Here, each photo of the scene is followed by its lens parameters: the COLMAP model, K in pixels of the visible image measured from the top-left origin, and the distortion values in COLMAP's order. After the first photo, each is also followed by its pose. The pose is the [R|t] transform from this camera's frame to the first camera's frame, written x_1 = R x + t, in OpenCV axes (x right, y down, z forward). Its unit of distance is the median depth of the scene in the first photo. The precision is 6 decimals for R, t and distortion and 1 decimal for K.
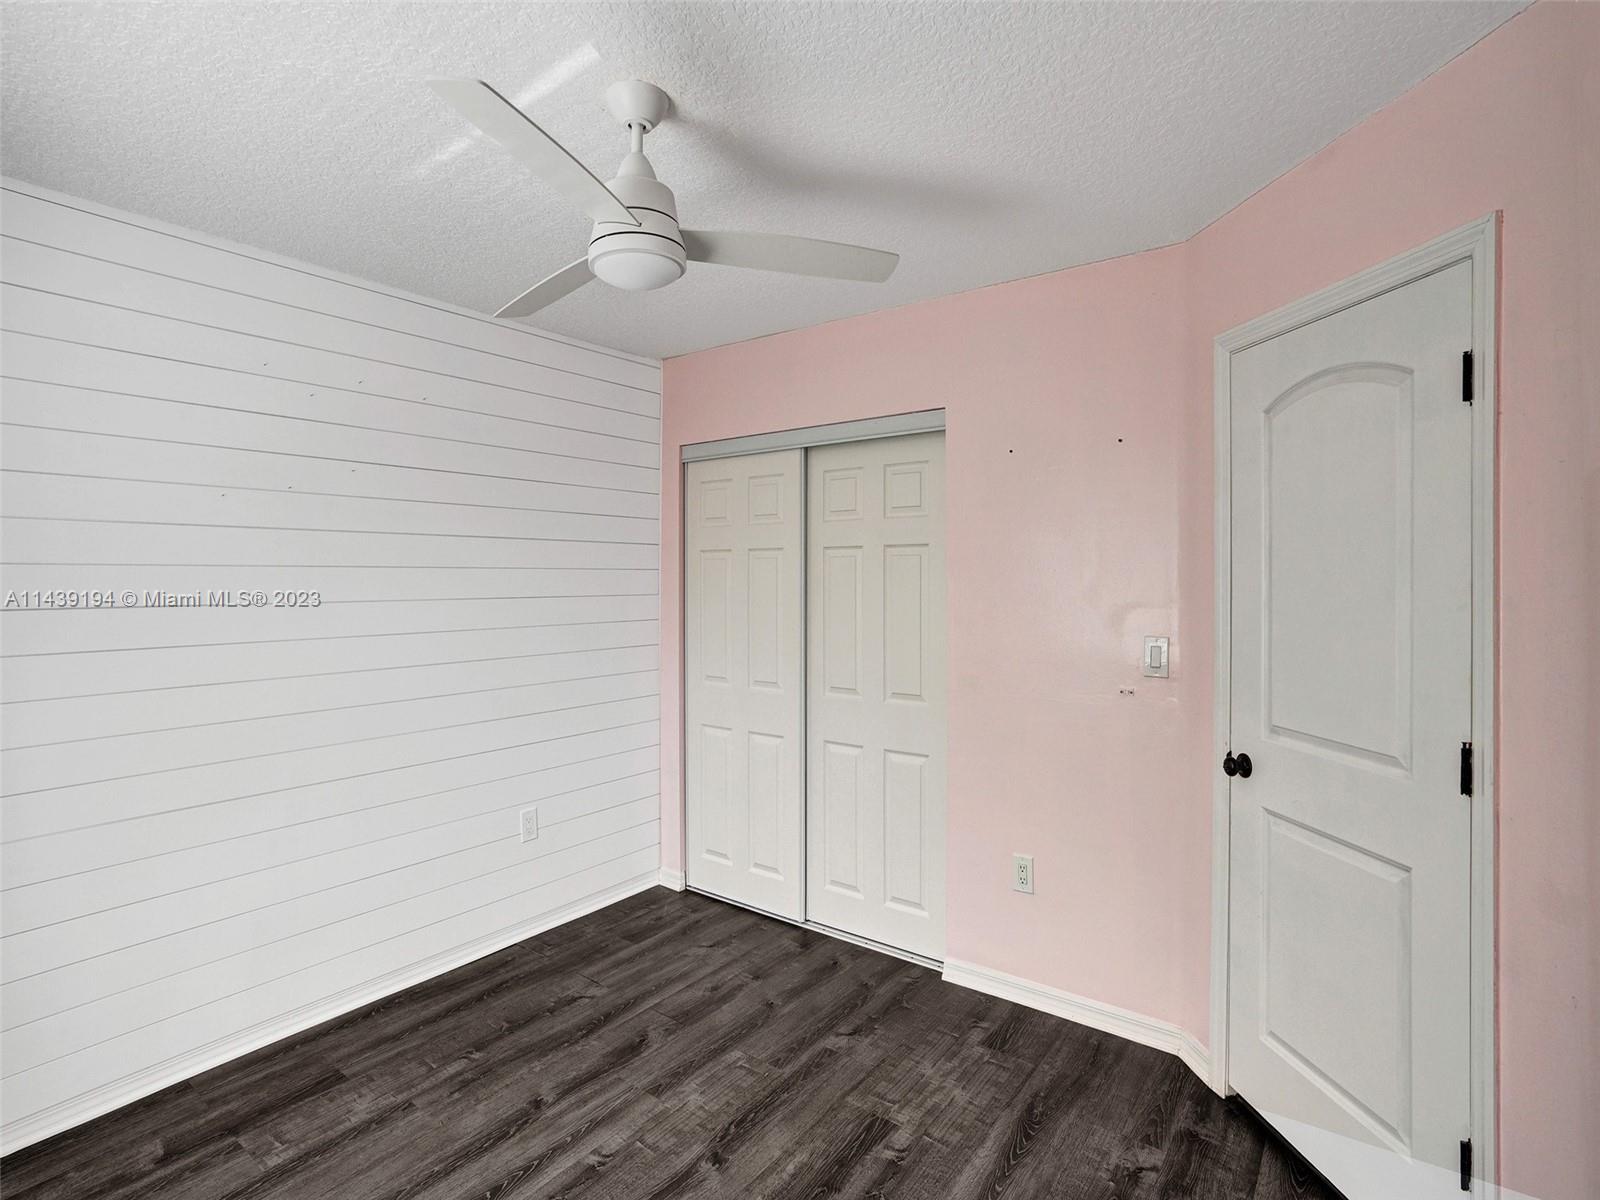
lens RADIAL K [[802.2, 0, 810.9], [0, 802.2, 585.2], [0, 0, 1]] dist [-0.026833, 0.014036]
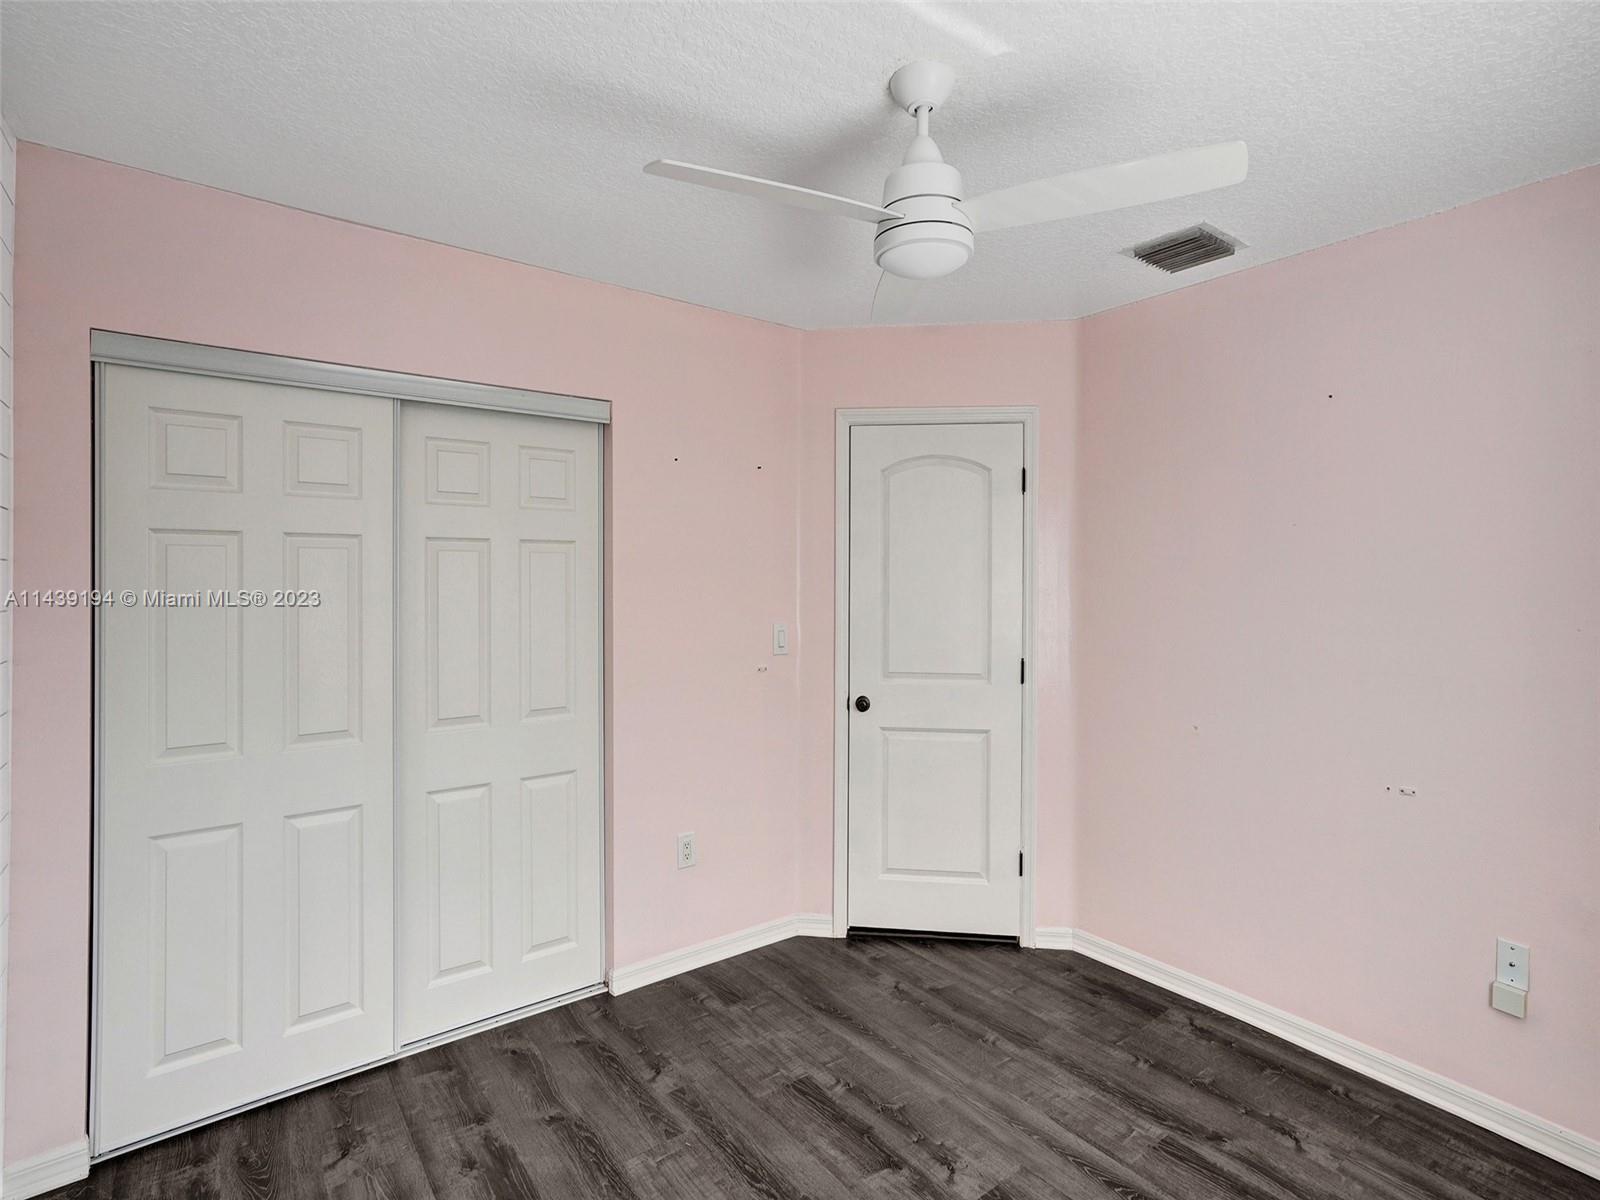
lens RADIAL K [[802.2, 0, 814.8], [0, 802.2, 588.3], [0, 0, 1]] dist [-0.026833, 0.014036]
pose [[0.266389, -0.006684, 0.963842, -0.787944], [0.010689, 0.999935, 0.003980, 0.002240], [-0.963806, 0.009242, 0.266443, 0.577988]]
